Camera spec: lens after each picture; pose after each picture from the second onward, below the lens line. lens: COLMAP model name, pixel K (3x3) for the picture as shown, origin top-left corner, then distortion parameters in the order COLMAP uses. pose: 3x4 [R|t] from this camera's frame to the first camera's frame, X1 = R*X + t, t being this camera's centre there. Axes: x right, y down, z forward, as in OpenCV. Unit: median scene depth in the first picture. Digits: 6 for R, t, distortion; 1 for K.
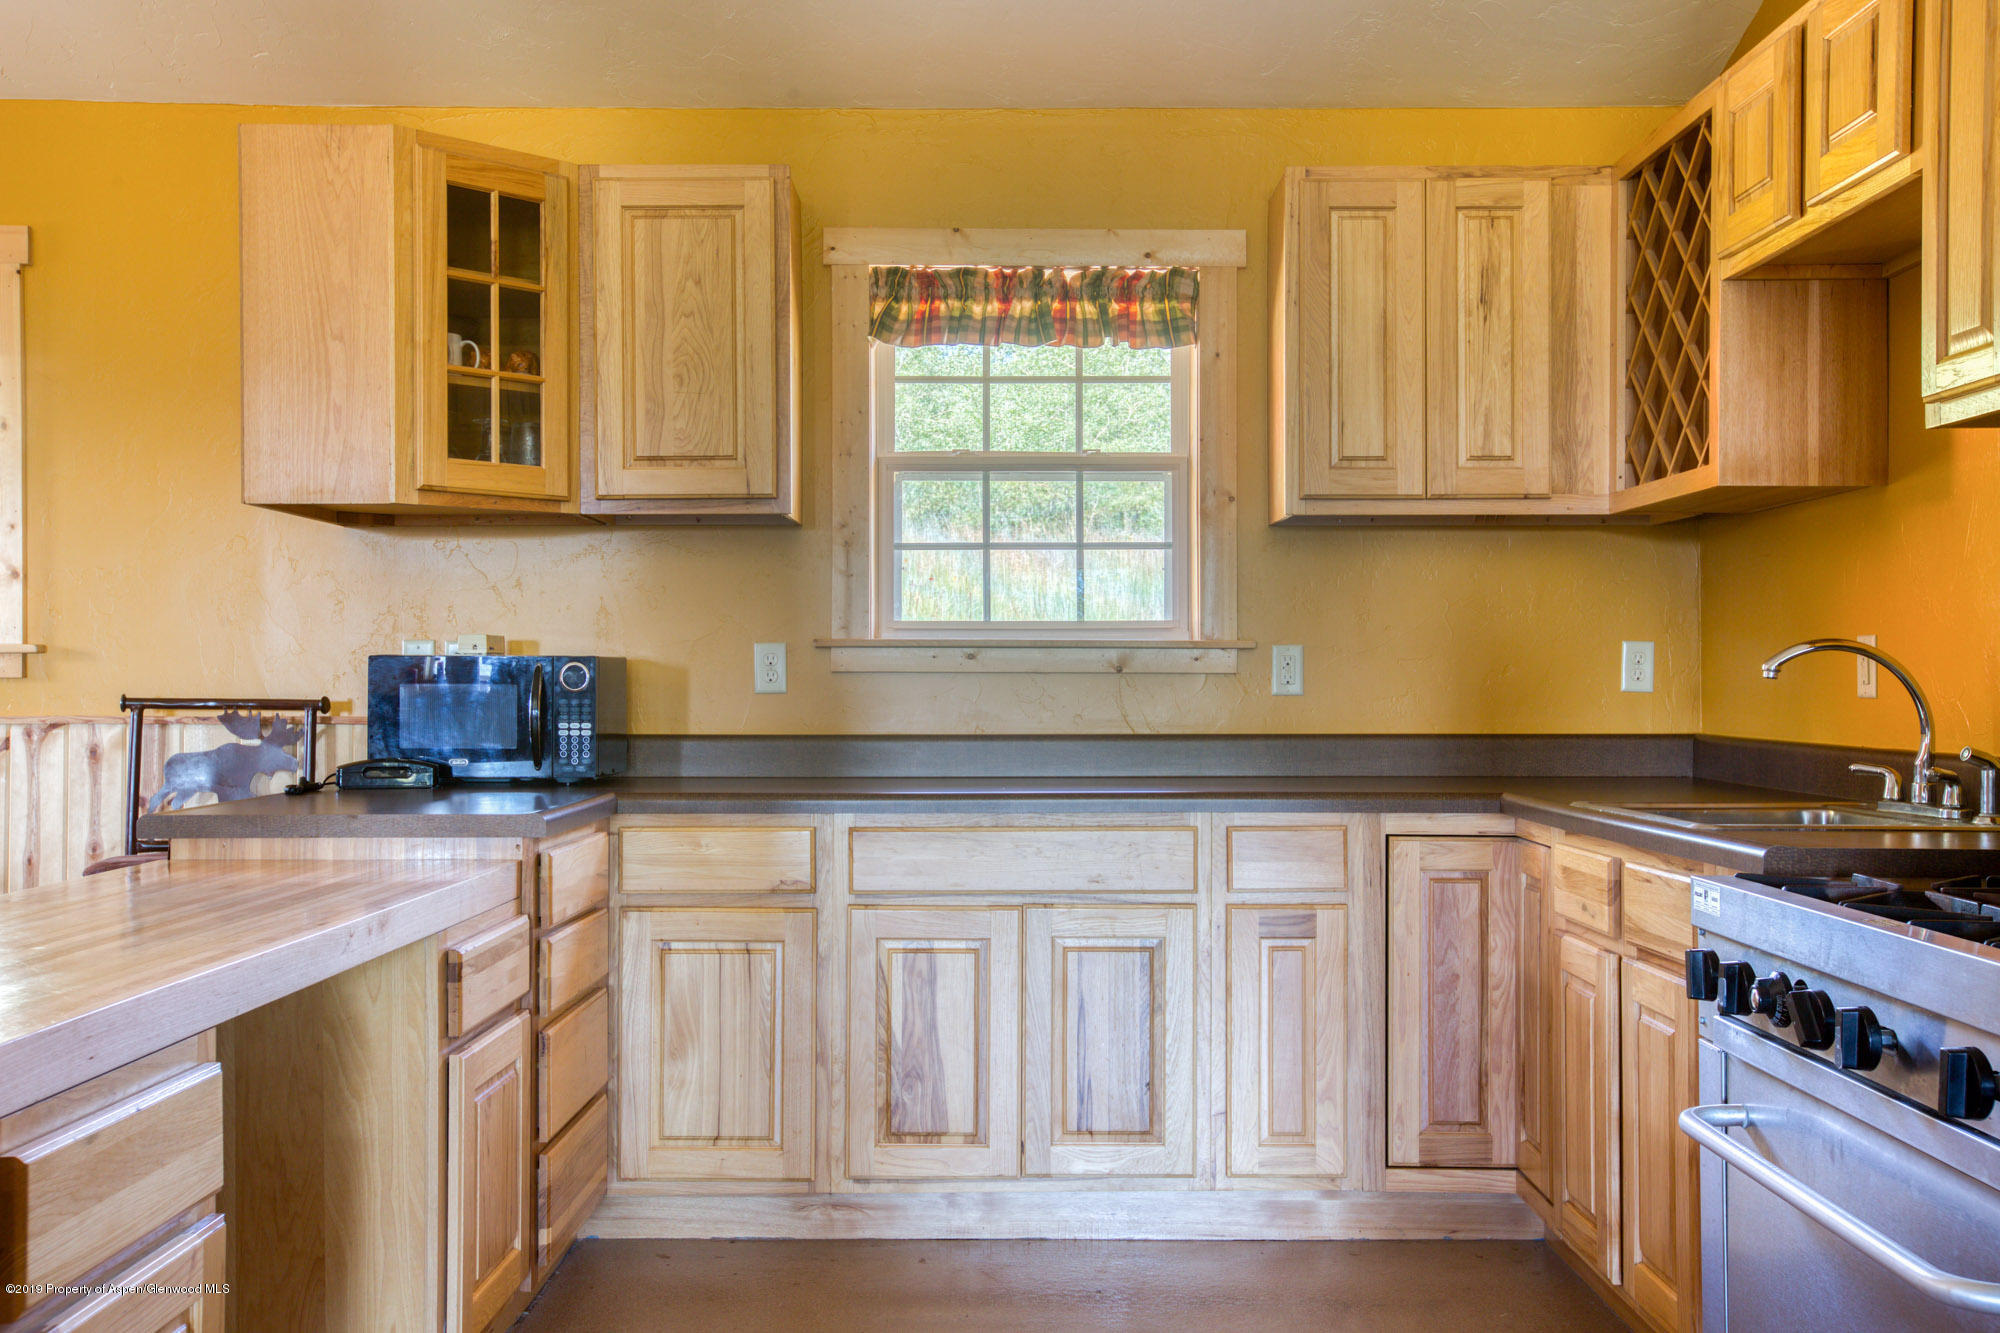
lens RADIAL K [[1896.0, 0, 1009.5], [0, 1896.0, 662.4], [0, 0, 1]] dist [0.037047, 0.061929]
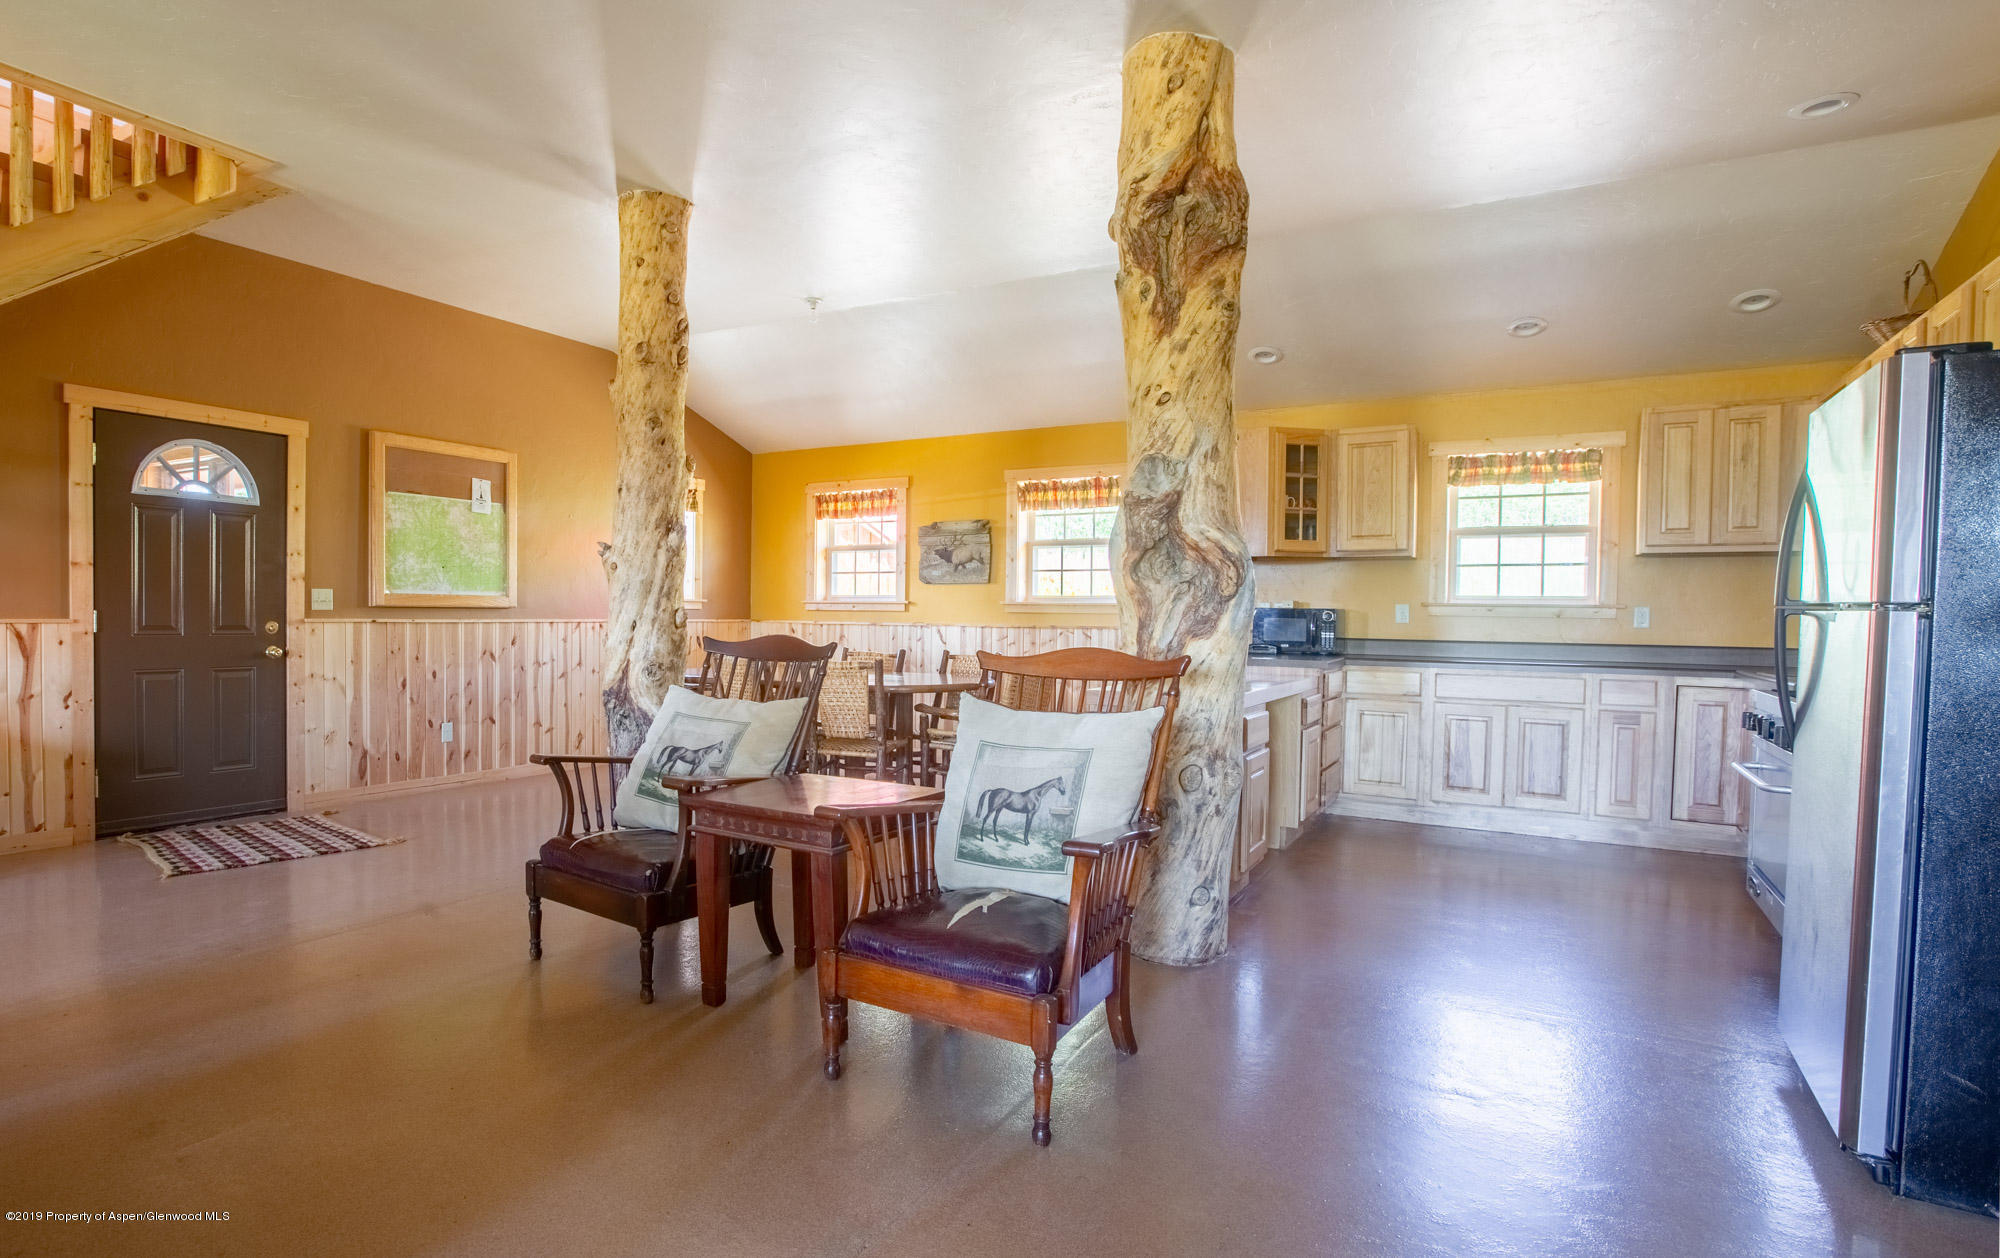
lens RADIAL K [[1053.0, 0, 879.3], [0, 1053.0, 644.3], [0, 0, 1]] dist [-0.060547, 0.032204]
pose [[0.842293, 0.027469, -0.538319, 0.041009], [-0.007067, 0.999178, 0.039927, -0.007495], [0.538973, -0.029826, 0.841795, -0.640372]]
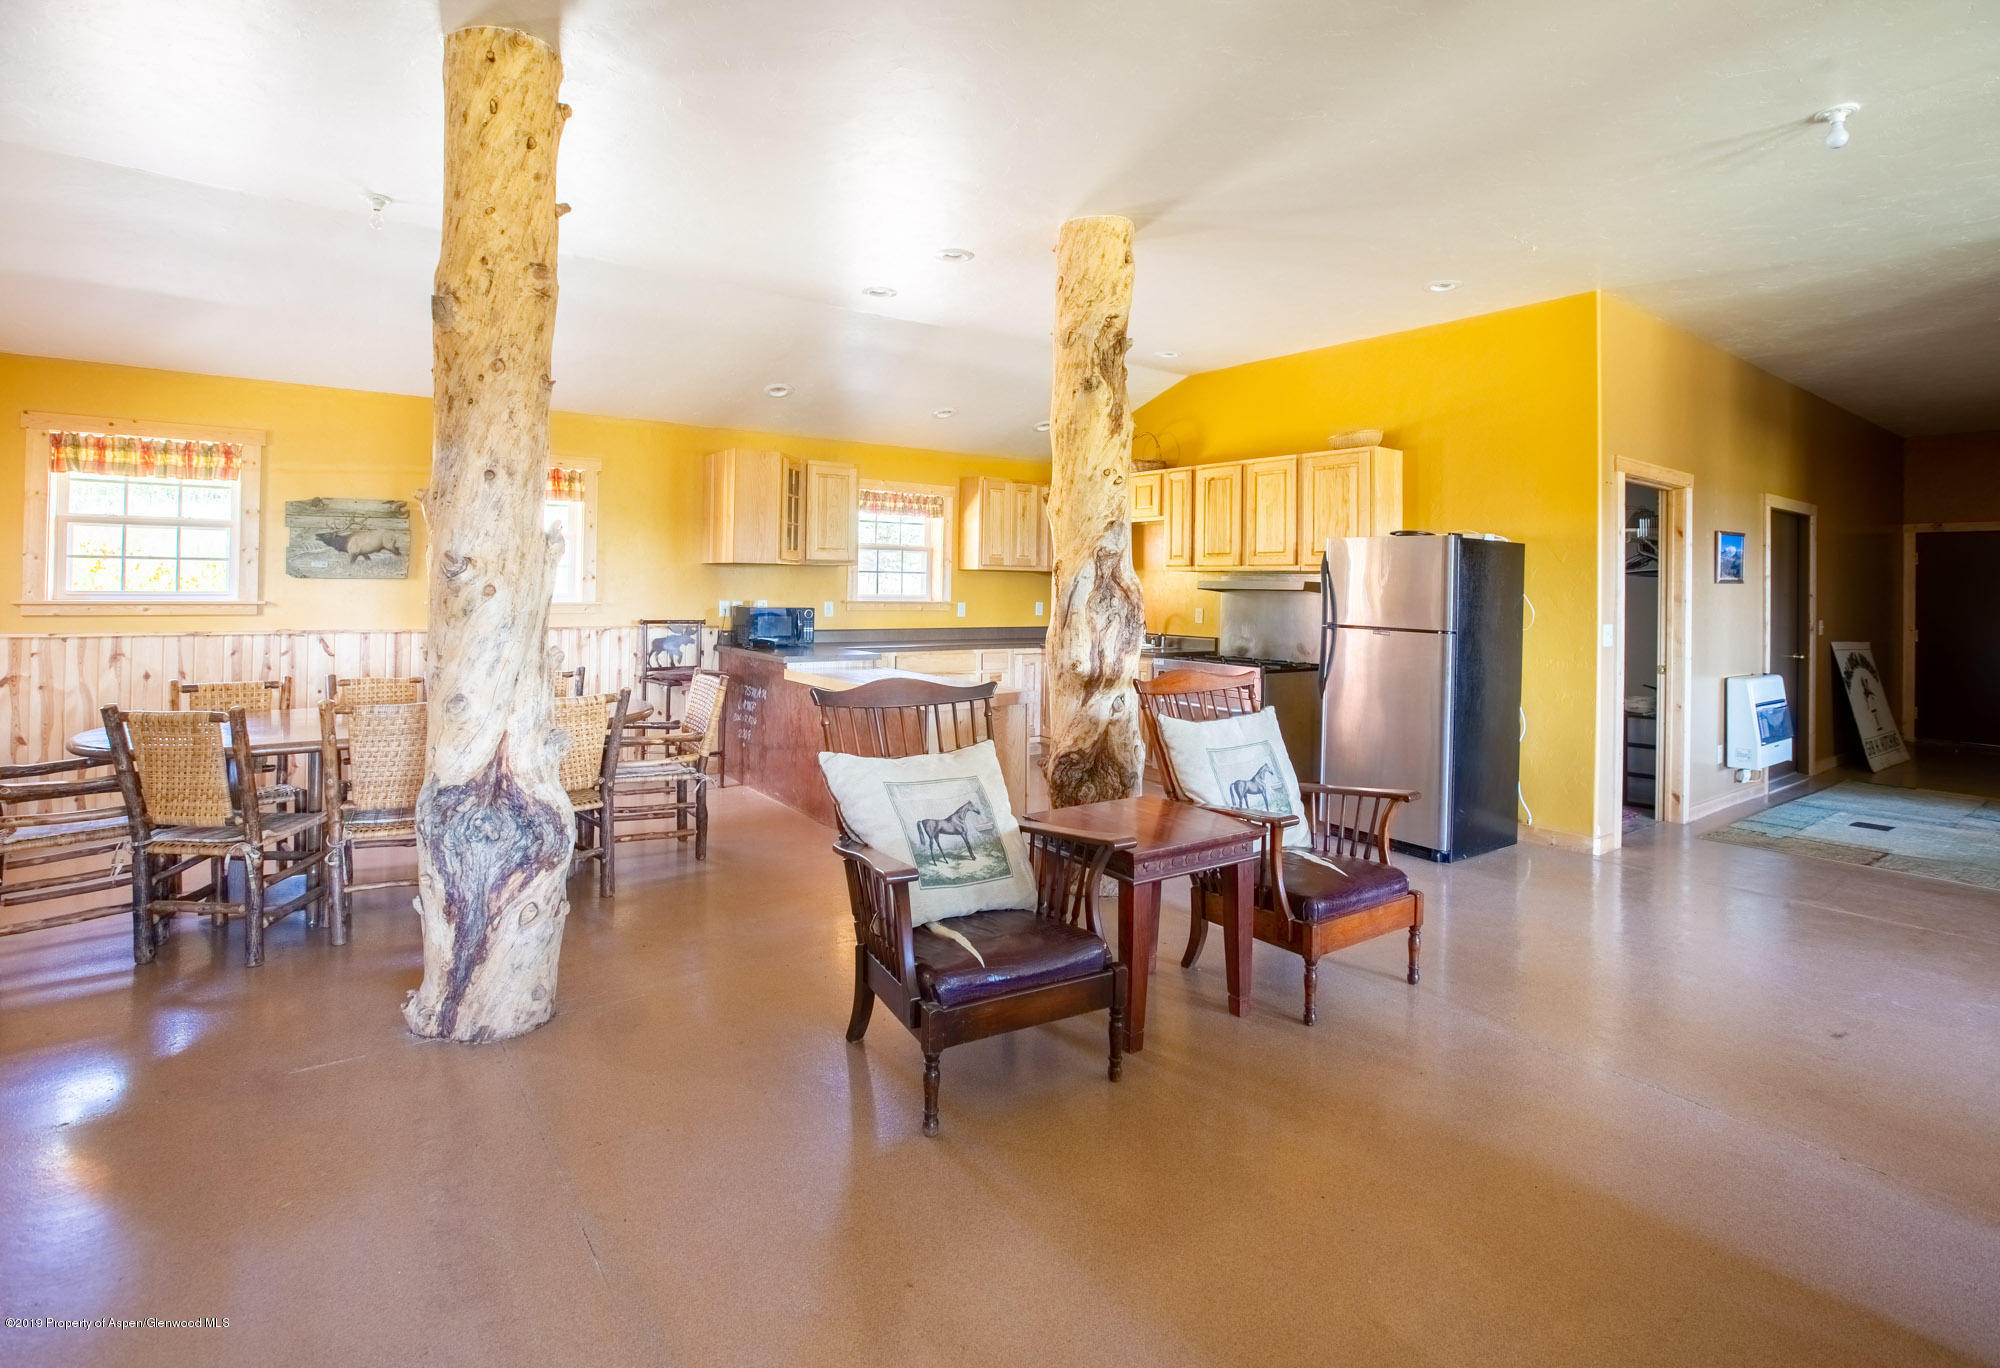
lens RADIAL K [[990.8, 0, 999.4], [0, 990.8, 585.5], [0, 0, 1]] dist [-0.011628, -0.000897]
pose [[0.813383, 0.014269, 0.581553, -0.972031], [-0.023819, 0.999678, 0.008787, -0.066653], [-0.581240, -0.020999, 0.813461, -0.619335]]
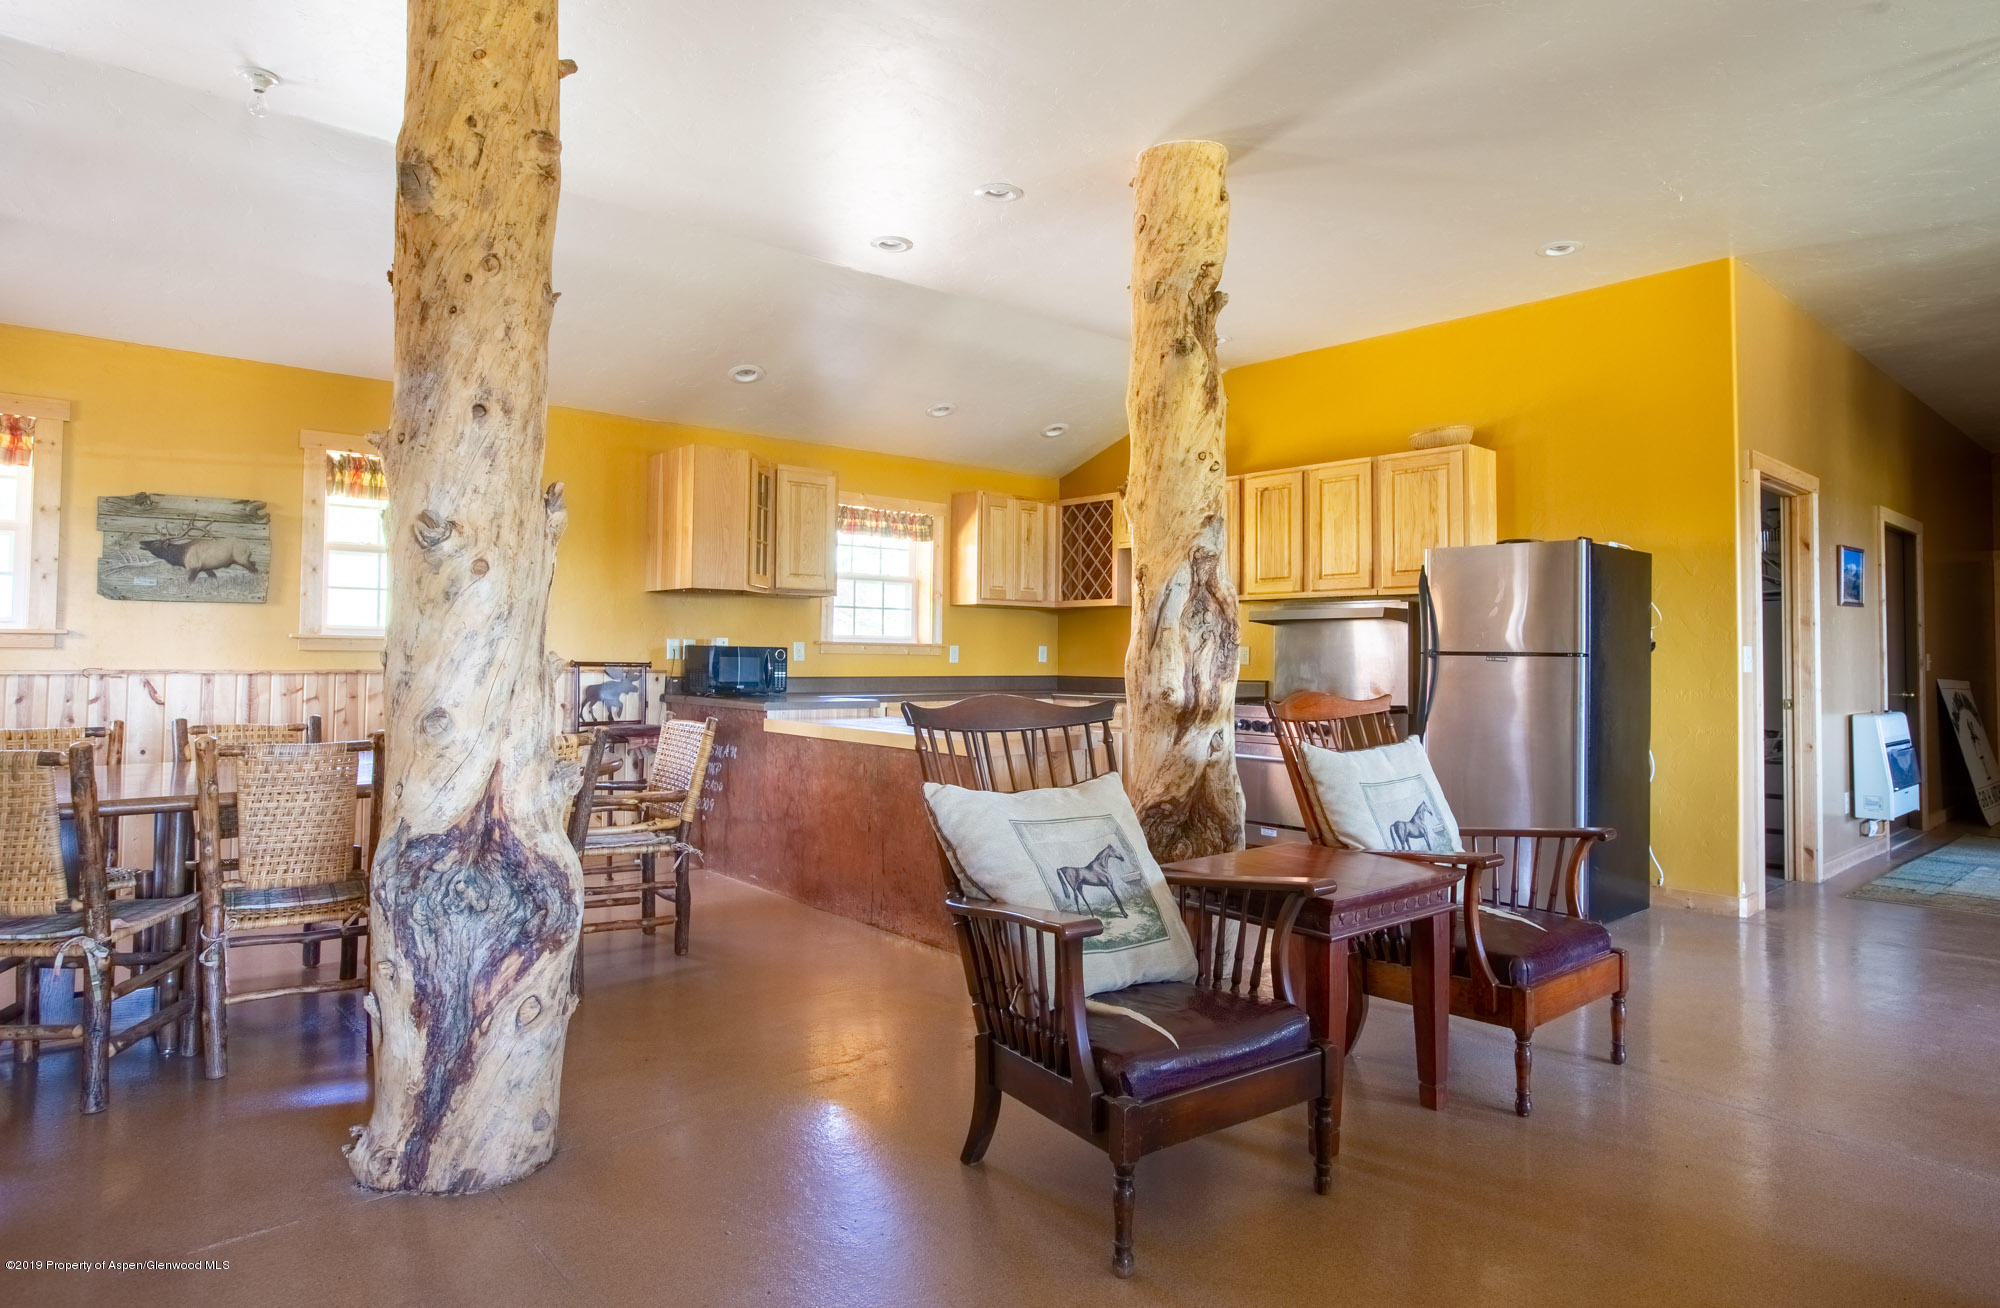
lens RADIAL K [[1152.2, 0, 1029.8], [0, 1152.2, 631.5], [0, 0, 1]] dist [-0.002527, 0.004006]
pose [[0.750848, 0.021845, 0.660113, -1.044031], [-0.015570, 0.999761, -0.015375, -0.005629], [-0.660291, 0.001266, 0.751009, -0.466477]]
